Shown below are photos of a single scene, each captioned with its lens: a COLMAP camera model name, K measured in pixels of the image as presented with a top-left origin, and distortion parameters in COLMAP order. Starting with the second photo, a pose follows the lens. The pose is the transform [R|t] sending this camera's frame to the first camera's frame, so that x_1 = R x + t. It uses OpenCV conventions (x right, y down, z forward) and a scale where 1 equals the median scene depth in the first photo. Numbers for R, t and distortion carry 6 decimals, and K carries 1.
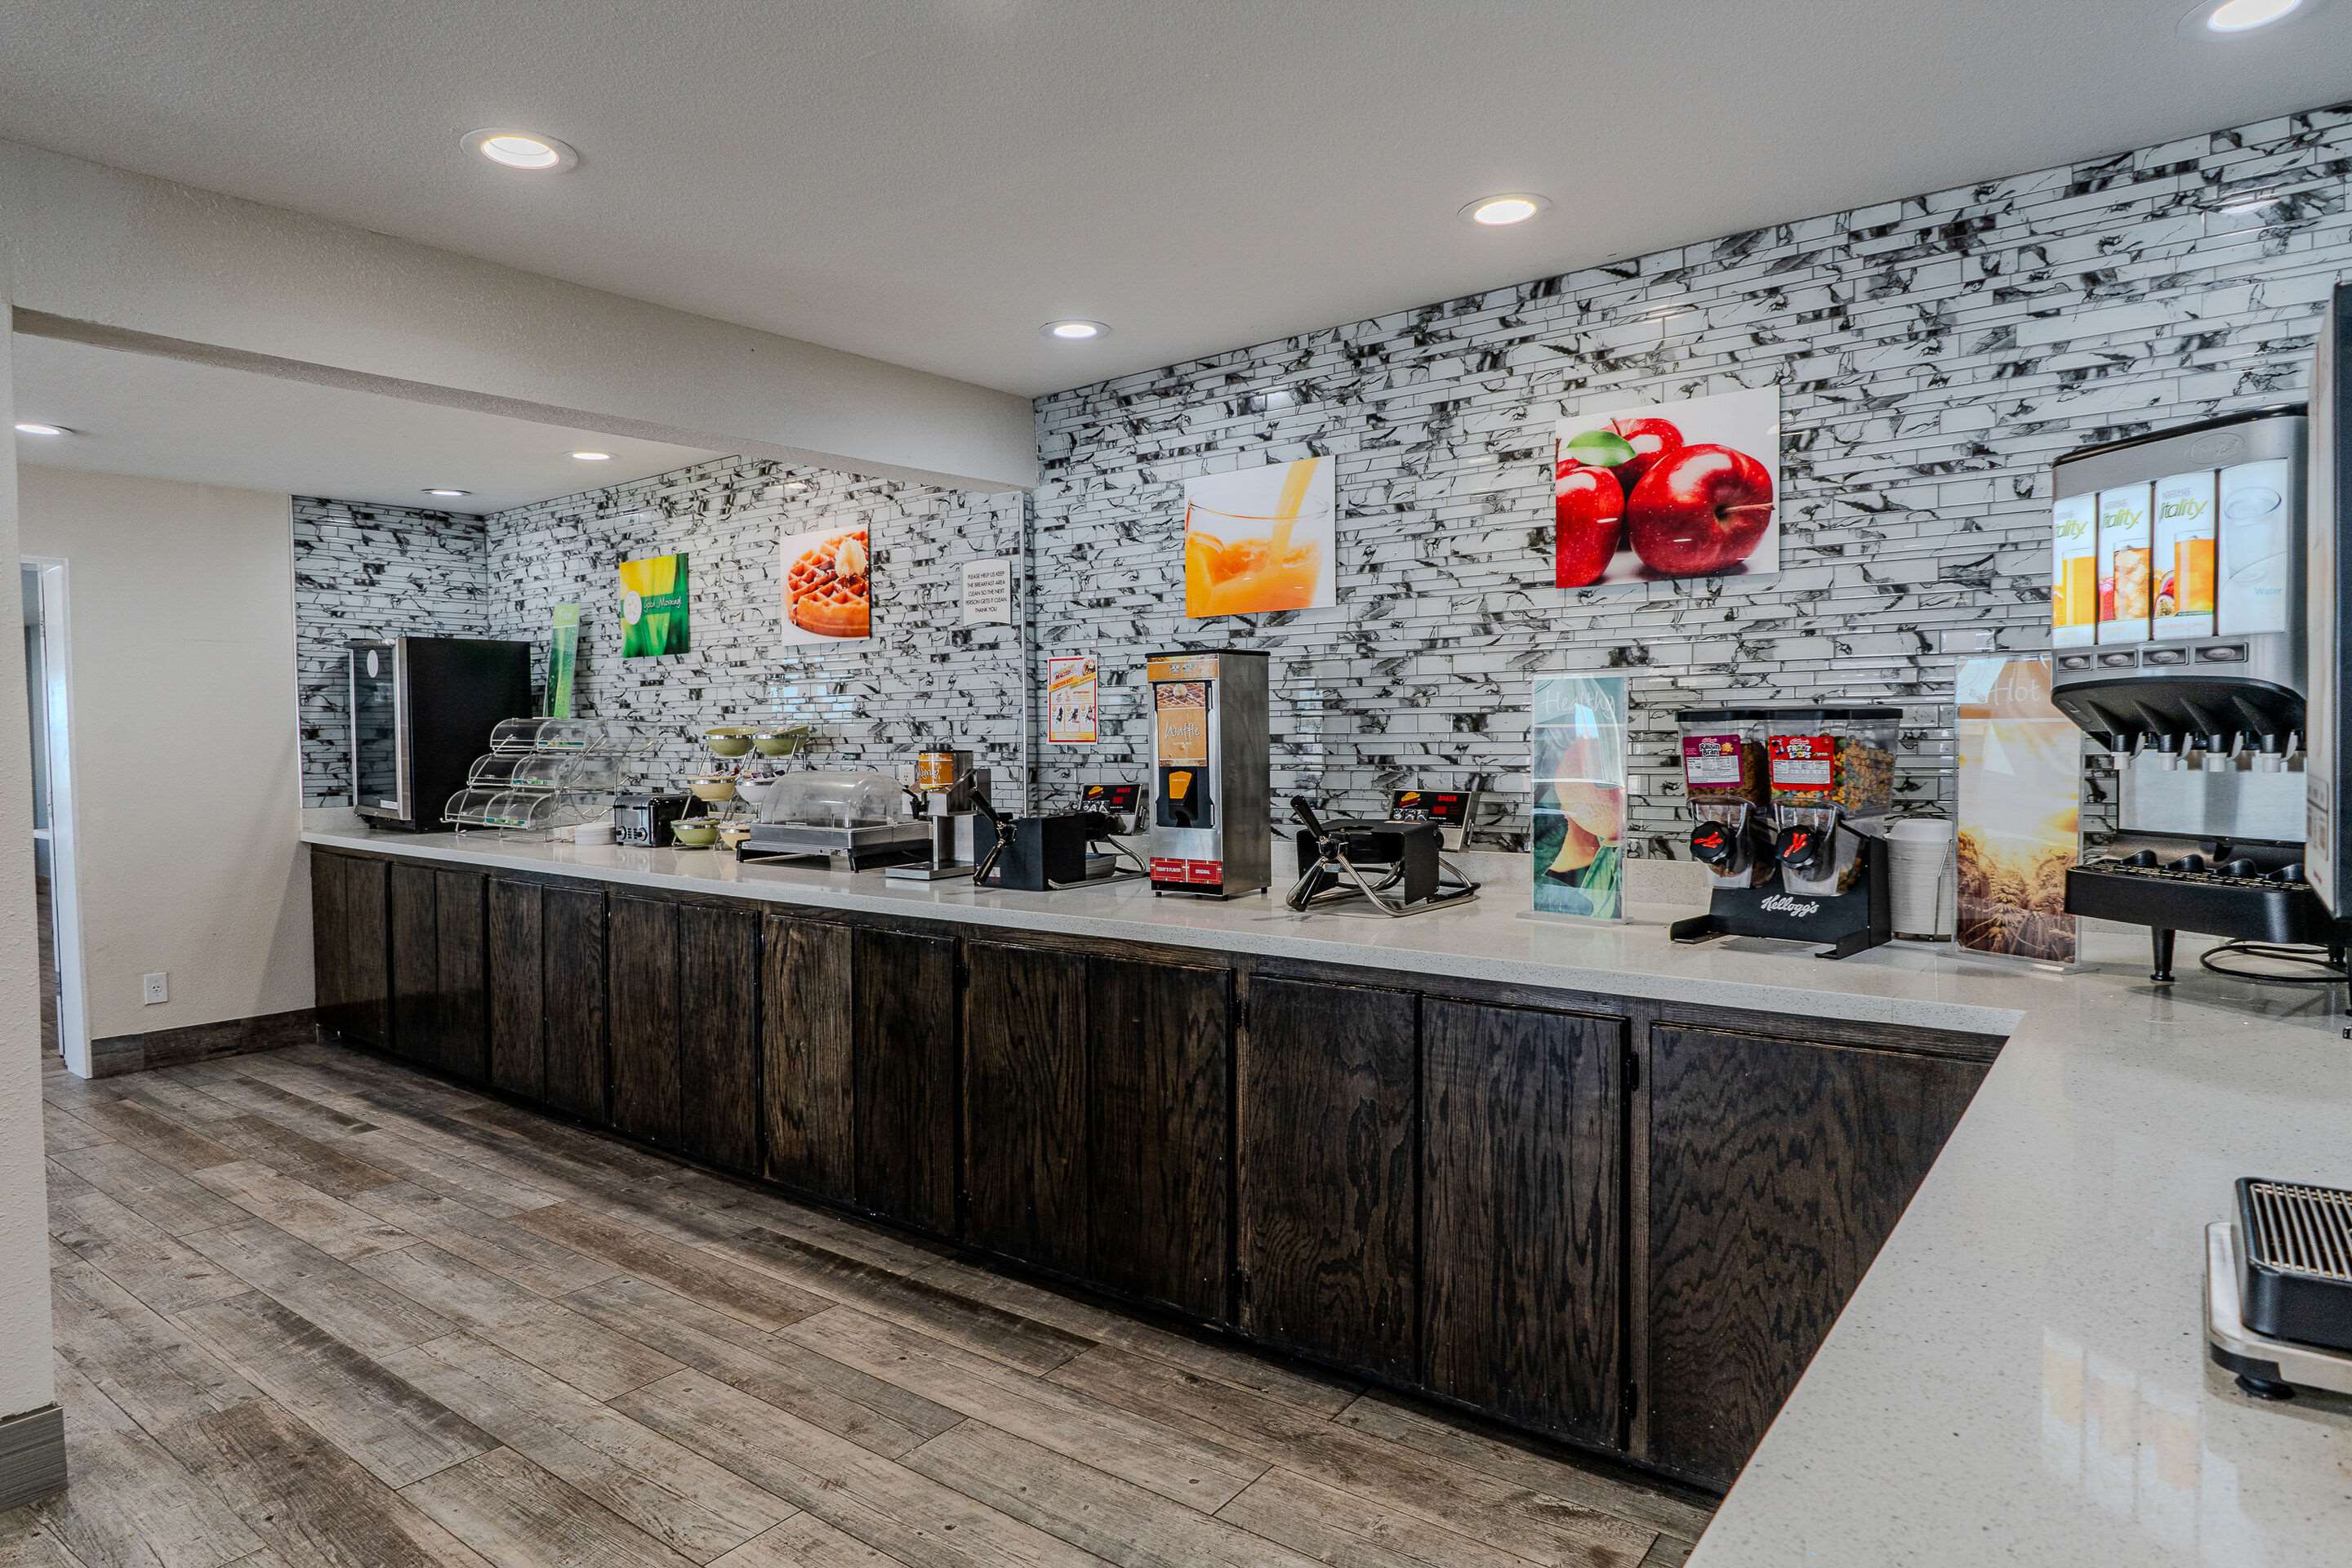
lens RADIAL K [[1342.4, 0, 1176.0], [0, 1342.4, 784.0], [0, 0, 1]] dist [-0.019857, 0.001109]
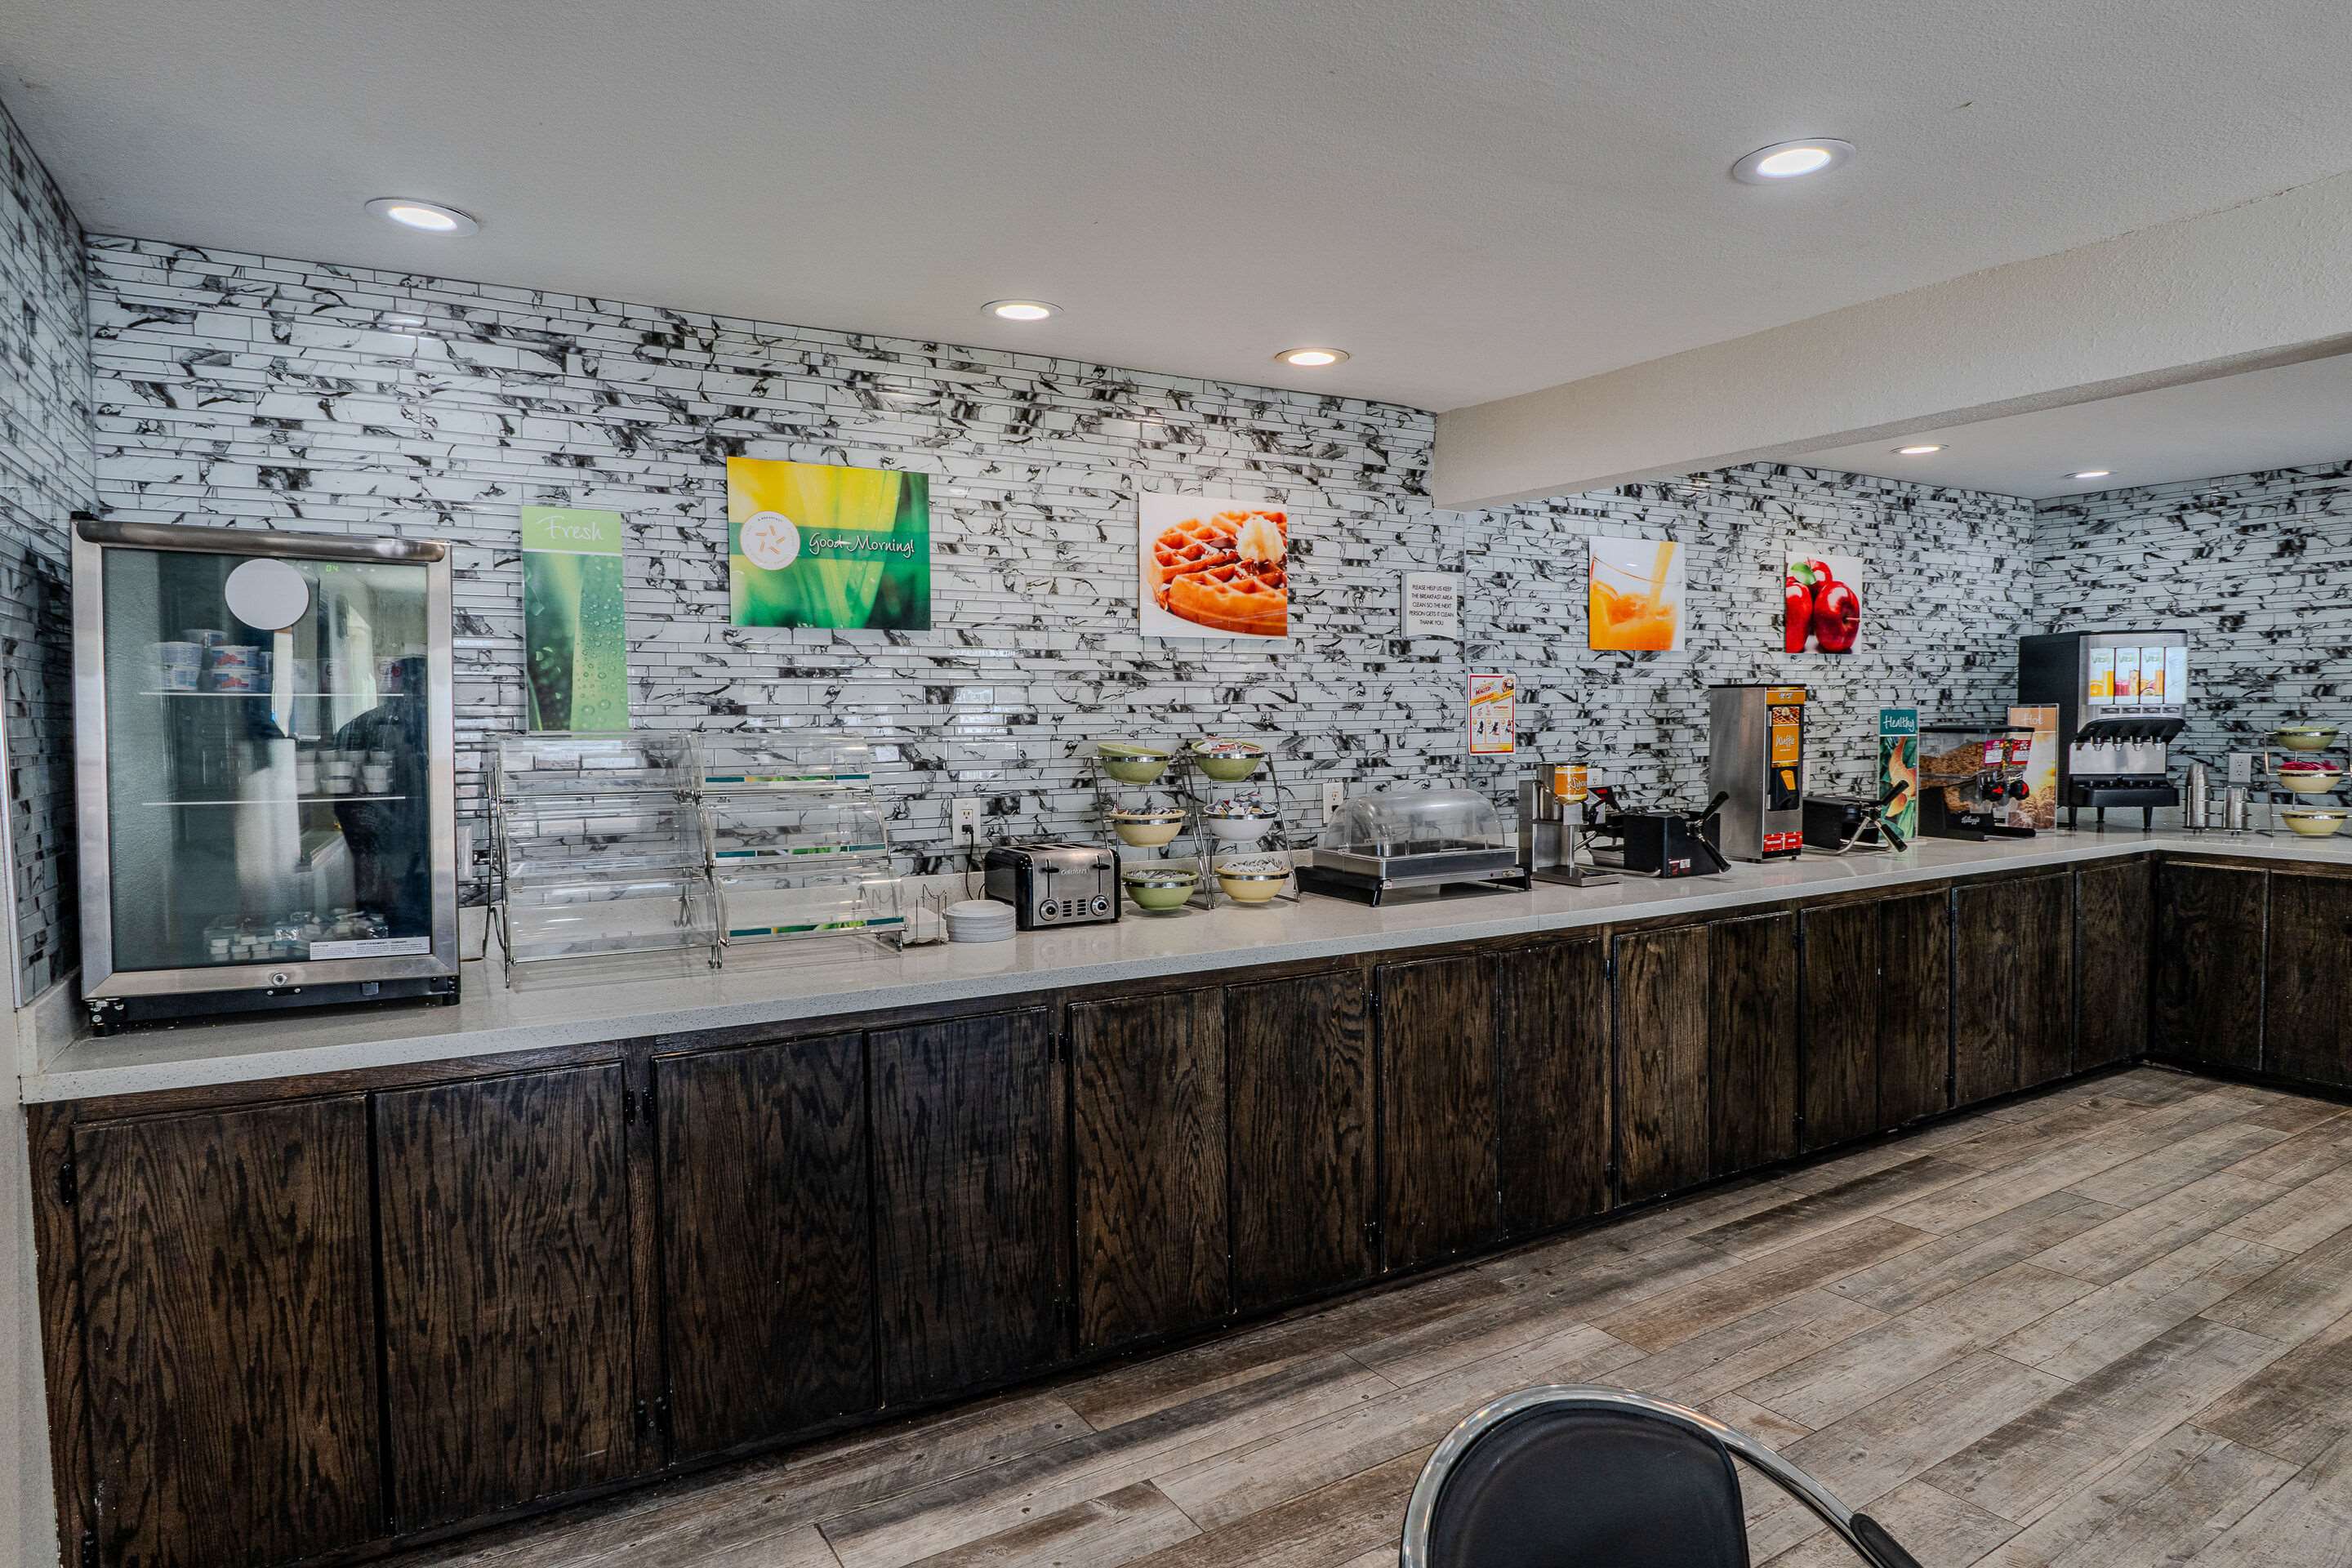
lens RADIAL K [[1342.4, 0, 1176.0], [0, 1342.4, 784.0], [0, 0, 1]] dist [-0.019857, 0.001109]
pose [[0.367882, -0.041436, 0.928949, -1.321642], [0.043362, 0.998684, 0.027375, -0.052590], [-0.928861, 0.030211, 0.369195, 0.938080]]
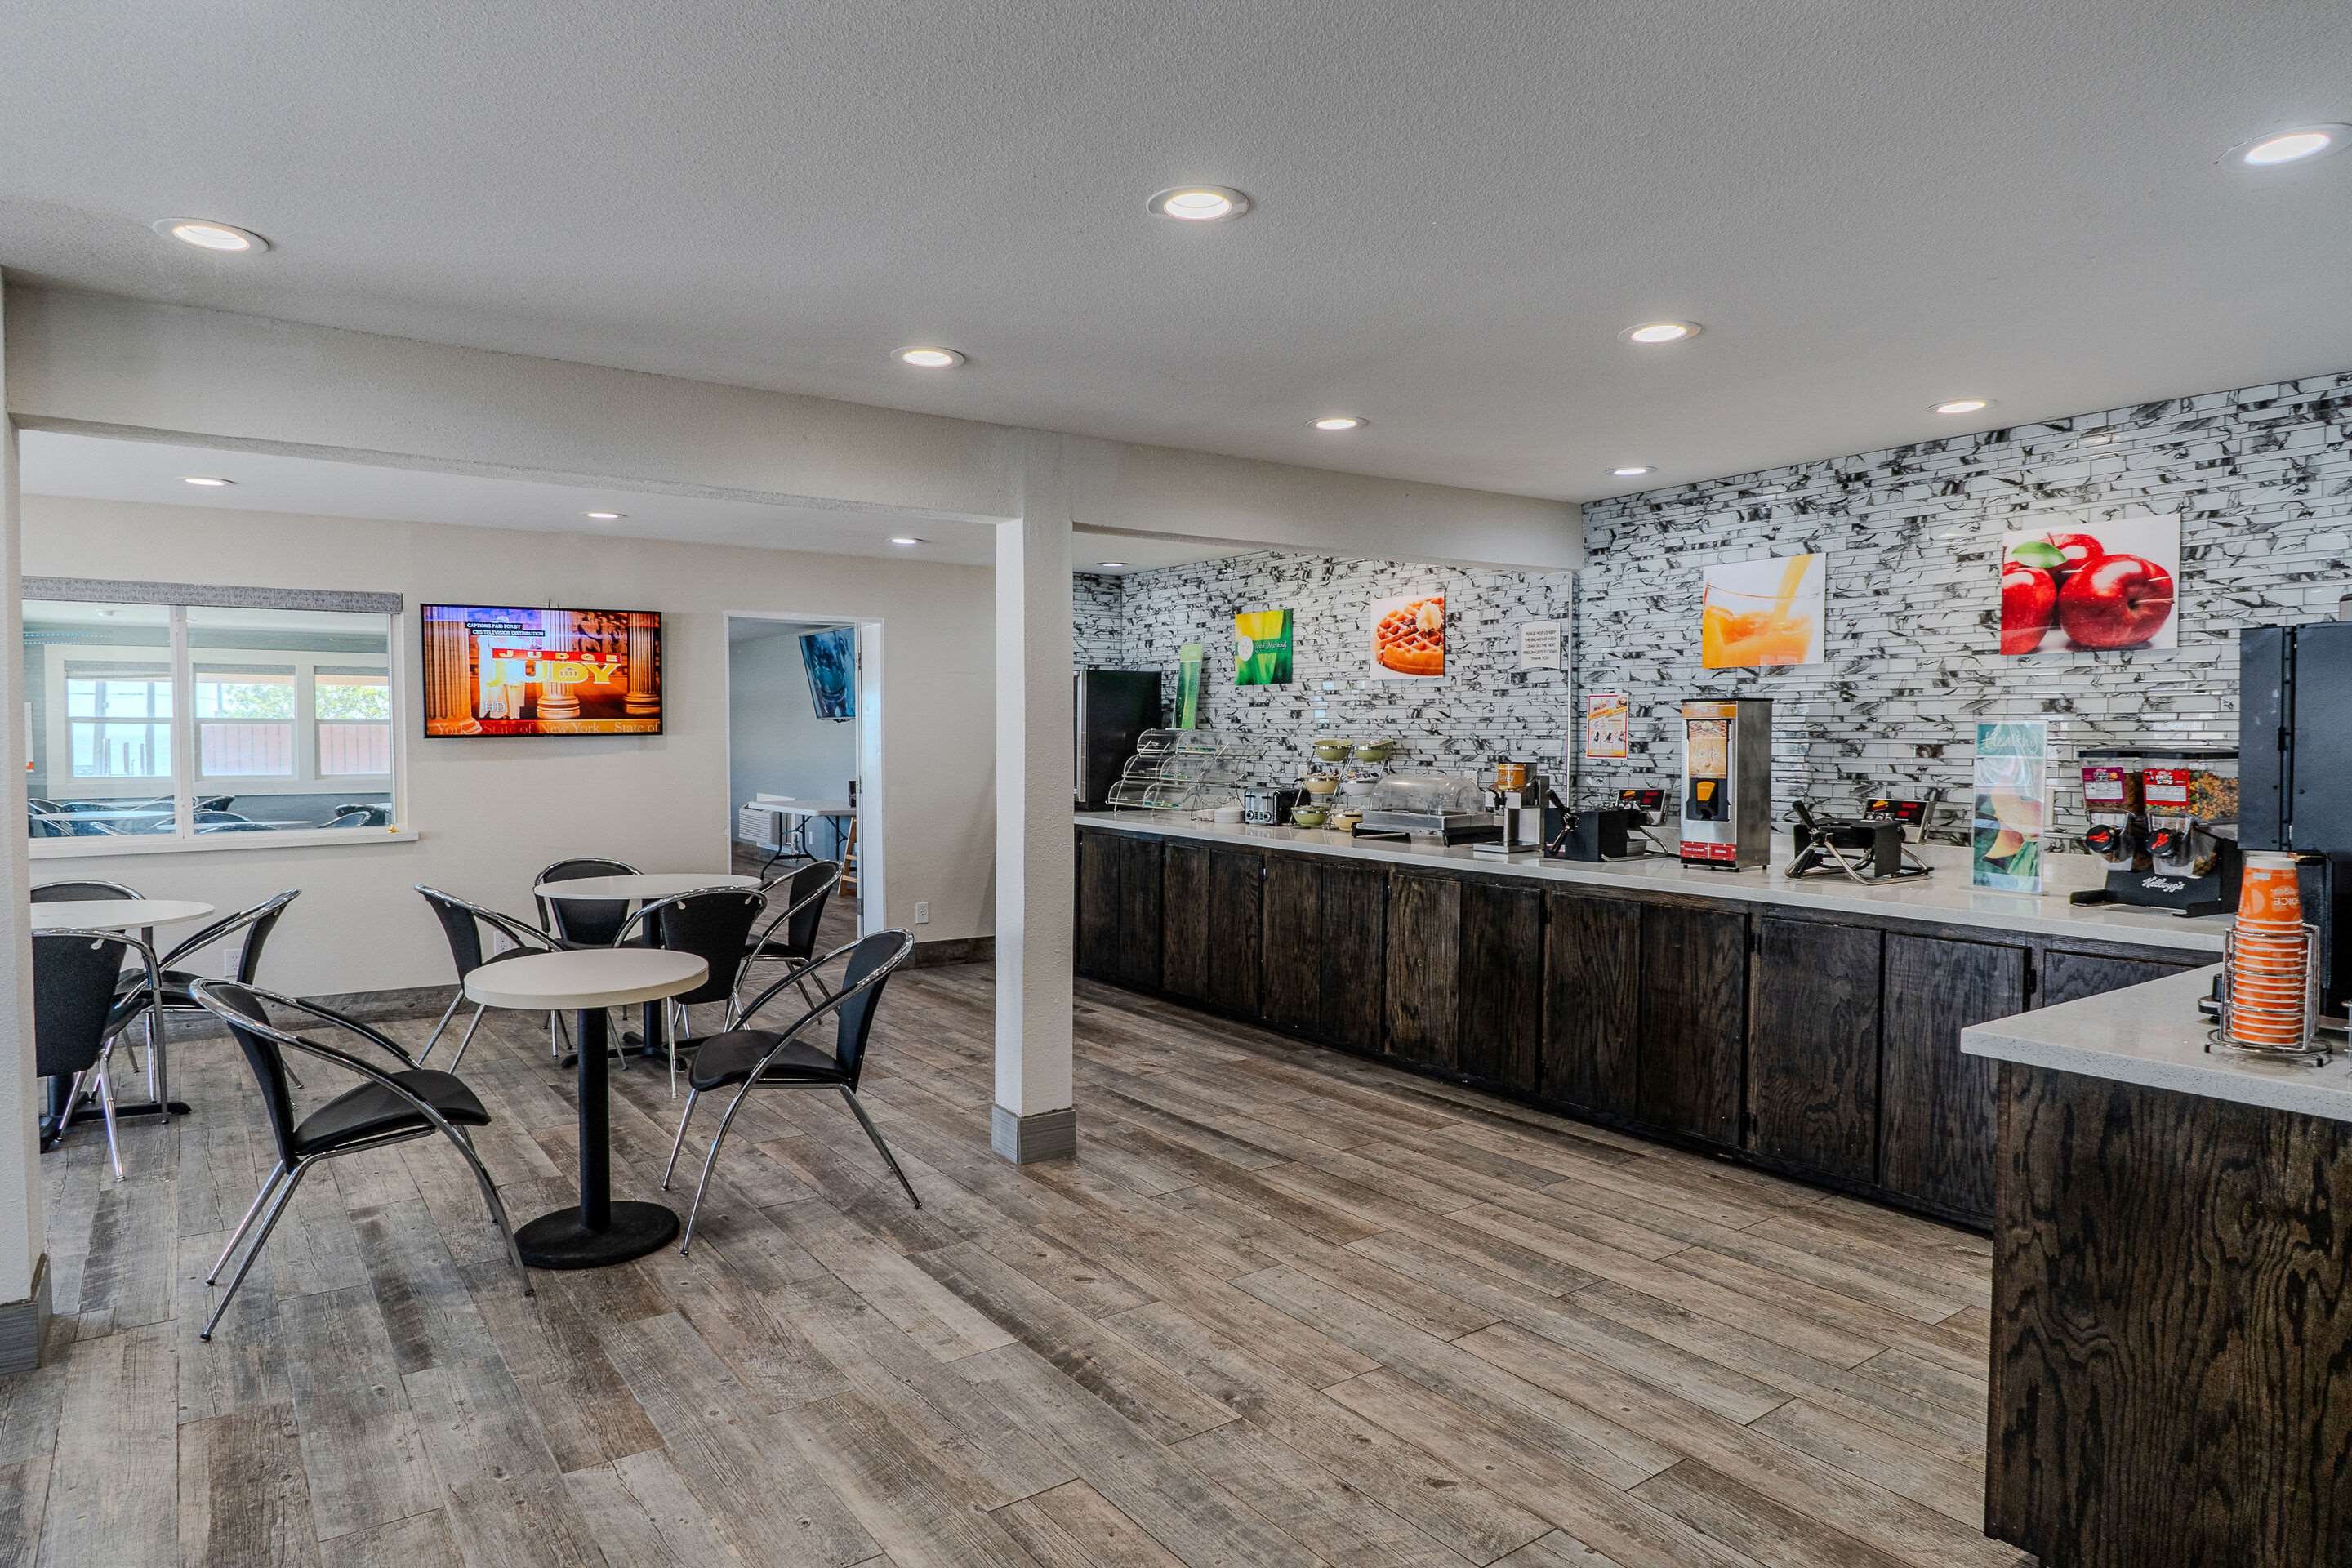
lens RADIAL K [[1370.6, 0, 1176.0], [0, 1370.6, 784.0], [0, 0, 1]] dist [-0.020863, 0.000684]
pose [[0.954504, 0.024504, -0.297188, -0.090660], [-0.024523, 0.999693, 0.003663, 0.001533], [0.297186, 0.003791, 0.954812, -0.499300]]
